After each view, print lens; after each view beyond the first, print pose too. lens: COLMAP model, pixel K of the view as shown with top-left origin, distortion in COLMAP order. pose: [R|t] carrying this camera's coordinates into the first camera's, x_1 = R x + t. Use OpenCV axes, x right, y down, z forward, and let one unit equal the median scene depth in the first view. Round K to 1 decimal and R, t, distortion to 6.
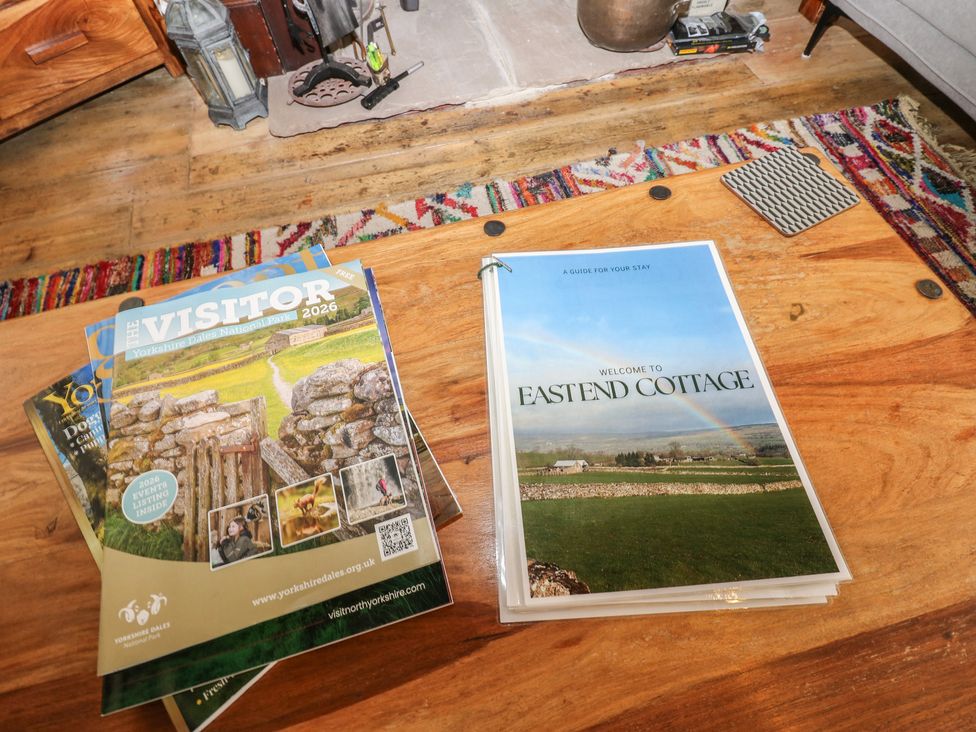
lens RADIAL K [[509.8, 0, 483.5], [0, 509.8, 348.0], [0, 0, 1]] dist [-0.001951, -0.011559]
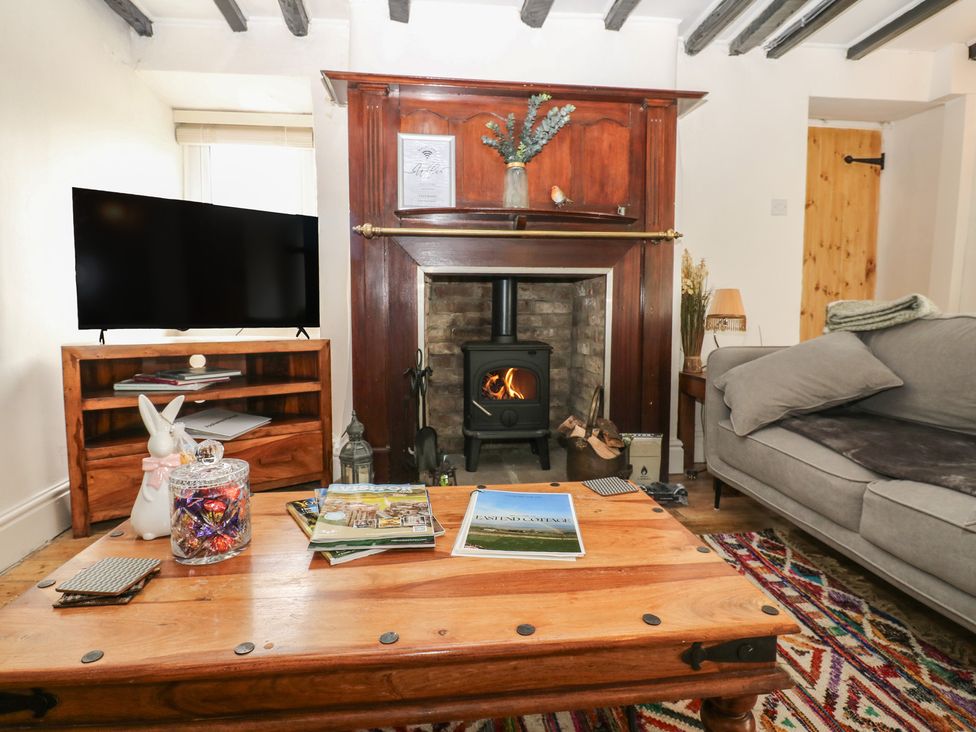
lens RADIAL K [[509.8, 0, 487.7], [0, 509.8, 362.6], [0, 0, 1]] dist [-0.001951, -0.011559]
pose [[0.990078, 0.052572, -0.130317, 0.149721], [-0.135360, 0.605843, -0.783984, 0.577670], [0.037736, 0.793845, 0.606948, -0.408025]]
